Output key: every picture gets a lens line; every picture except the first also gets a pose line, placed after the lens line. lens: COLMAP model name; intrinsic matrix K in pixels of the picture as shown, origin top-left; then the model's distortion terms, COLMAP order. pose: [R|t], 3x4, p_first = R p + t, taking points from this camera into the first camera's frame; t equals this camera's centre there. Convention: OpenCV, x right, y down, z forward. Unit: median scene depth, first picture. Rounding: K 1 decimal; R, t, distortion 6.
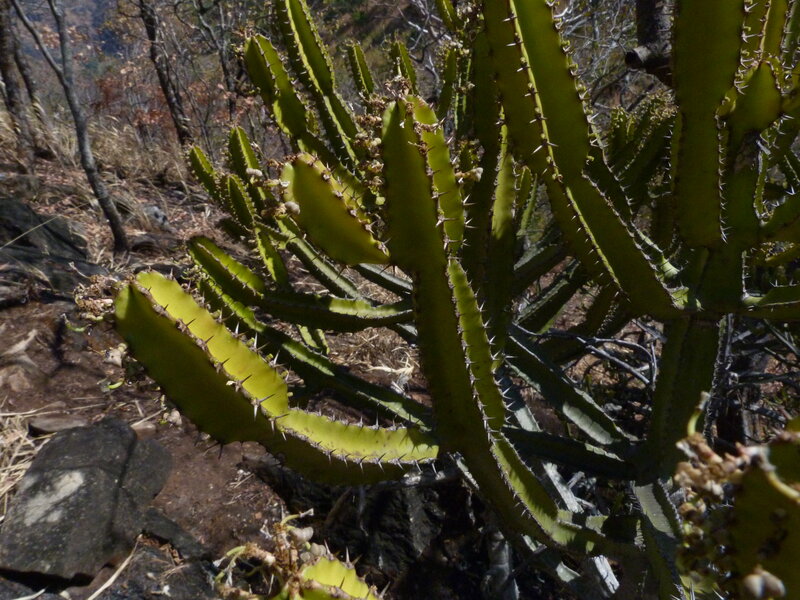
lens RADIAL K [[596.8, 0, 397.2], [0, 596.8, 296.0], [0, 0, 1]] dist [-0.039583, 0.027782]
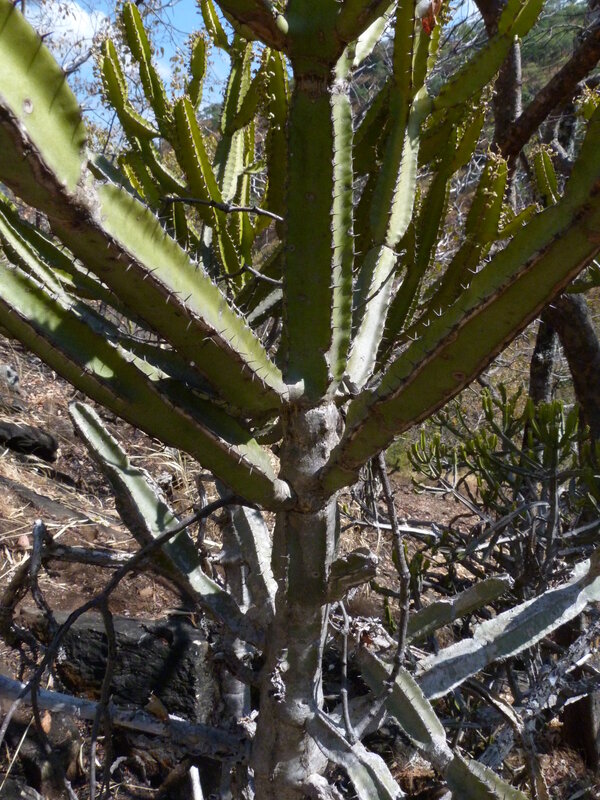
lens RADIAL K [[596.8, 0, 304.4], [0, 596.8, 398.2], [0, 0, 1]] dist [-0.039583, 0.027782]
pose [[0.992554, 0.109122, 0.054115, 0.083631], [-0.097685, 0.978529, -0.181493, 0.089338], [-0.072758, 0.174855, 0.981902, 0.058721]]
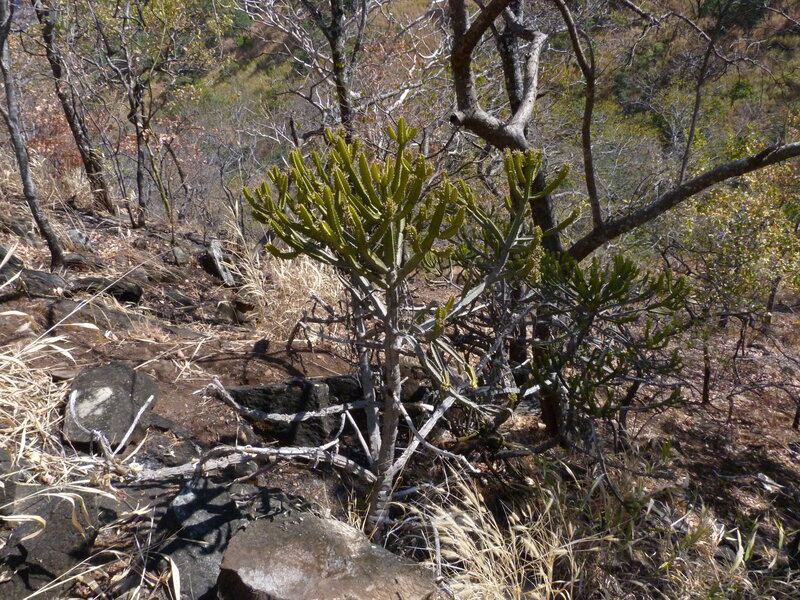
lens RADIAL K [[596.8, 0, 397.2], [0, 596.8, 296.0], [0, 0, 1]] dist [-0.039583, 0.027782]
pose [[0.983652, -0.040986, 0.175354, -0.043667], [0.047674, 0.998281, -0.034100, 0.126907], [-0.173655, 0.041902, 0.983915, -0.602199]]
